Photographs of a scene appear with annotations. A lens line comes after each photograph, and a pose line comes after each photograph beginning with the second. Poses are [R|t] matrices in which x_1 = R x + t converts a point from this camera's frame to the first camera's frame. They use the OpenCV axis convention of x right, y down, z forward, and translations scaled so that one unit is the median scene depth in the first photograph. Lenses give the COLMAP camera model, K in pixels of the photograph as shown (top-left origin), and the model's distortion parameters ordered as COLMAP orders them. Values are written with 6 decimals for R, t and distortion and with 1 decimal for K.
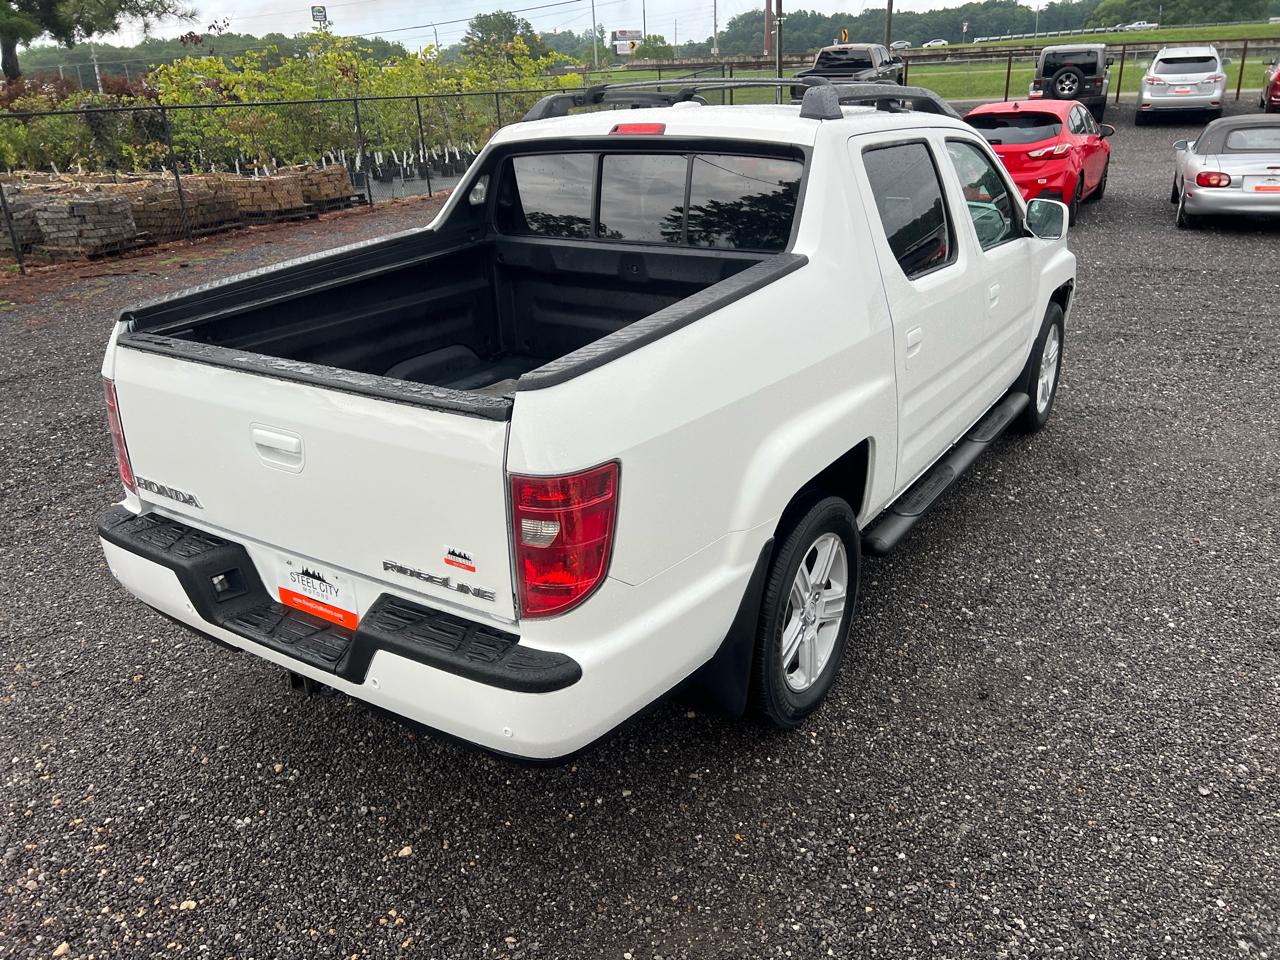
lens RADIAL K [[969.8, 0, 657.7], [0, 969.8, 491.4], [0, 0, 1]] dist [0.043010, -0.047886]
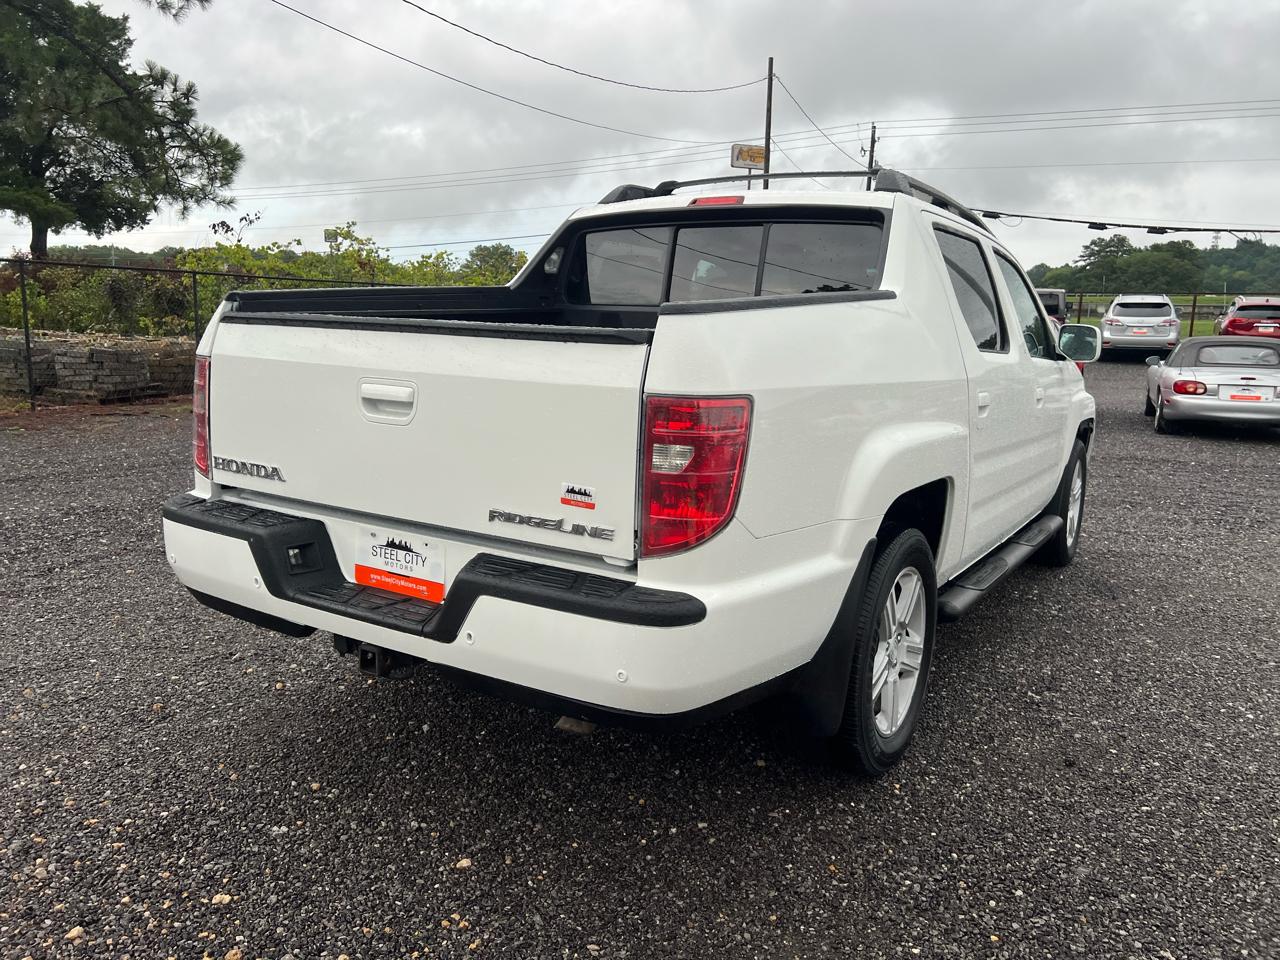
lens RADIAL K [[969.9, 0, 645.3], [0, 969.9, 490.8], [0, 0, 1]] dist [0.042904, -0.045029]
pose [[0.998210, 0.057705, 0.015714, -0.113518], [-0.052925, 0.974685, -0.217227, 0.199232], [-0.027851, 0.216007, 0.975995, 0.043860]]
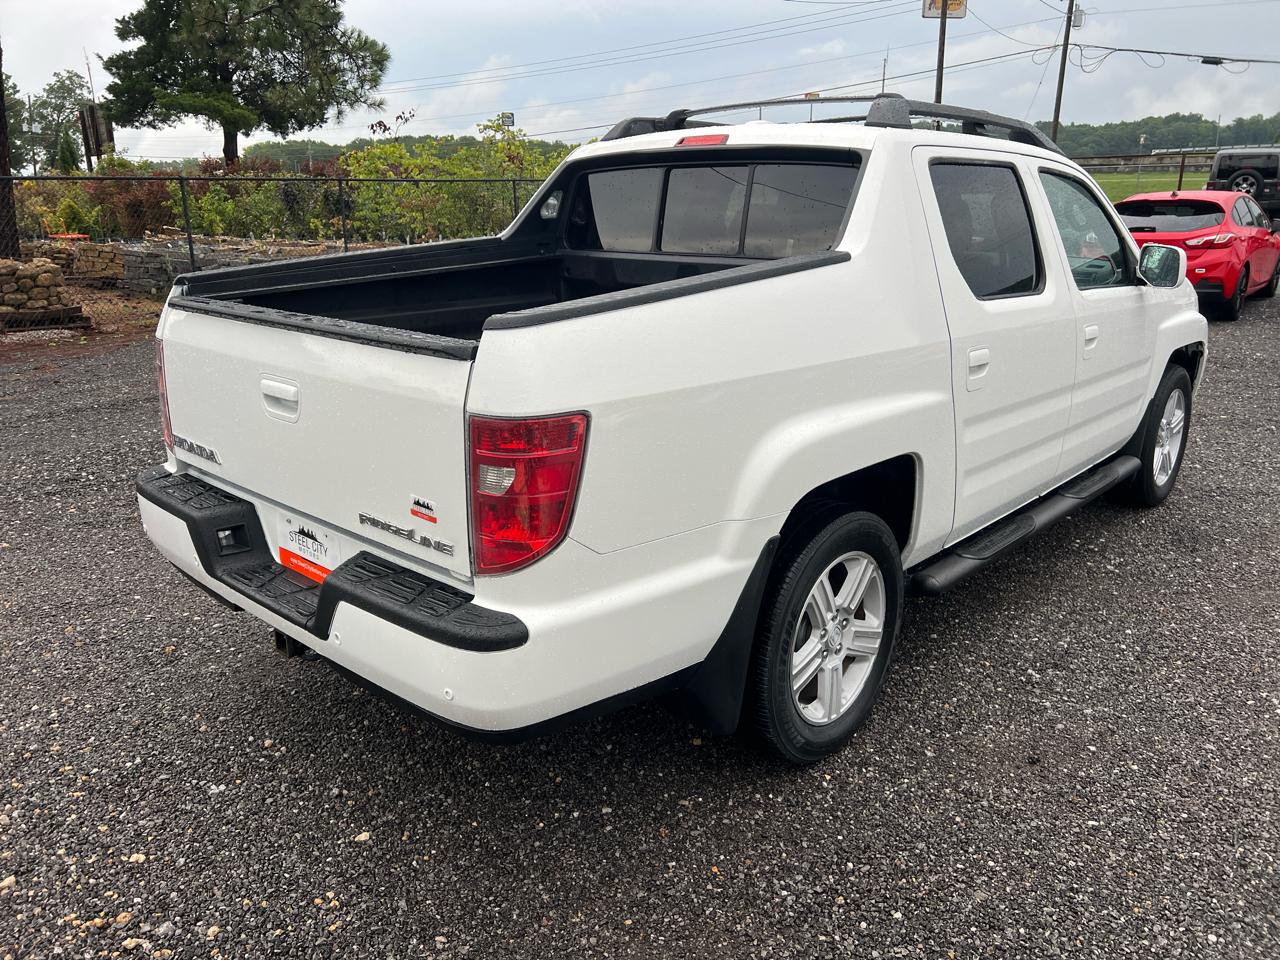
lens RADIAL K [[967.8, 0, 640.0], [0, 967.8, 480.0], [0, 0, 1]] dist [0.048038, -0.052314]
pose [[0.984473, 0.072140, -0.160026, 0.119520], [-0.088200, 0.991501, -0.095633, 0.082795], [0.151767, 0.108262, 0.982469, 0.065398]]
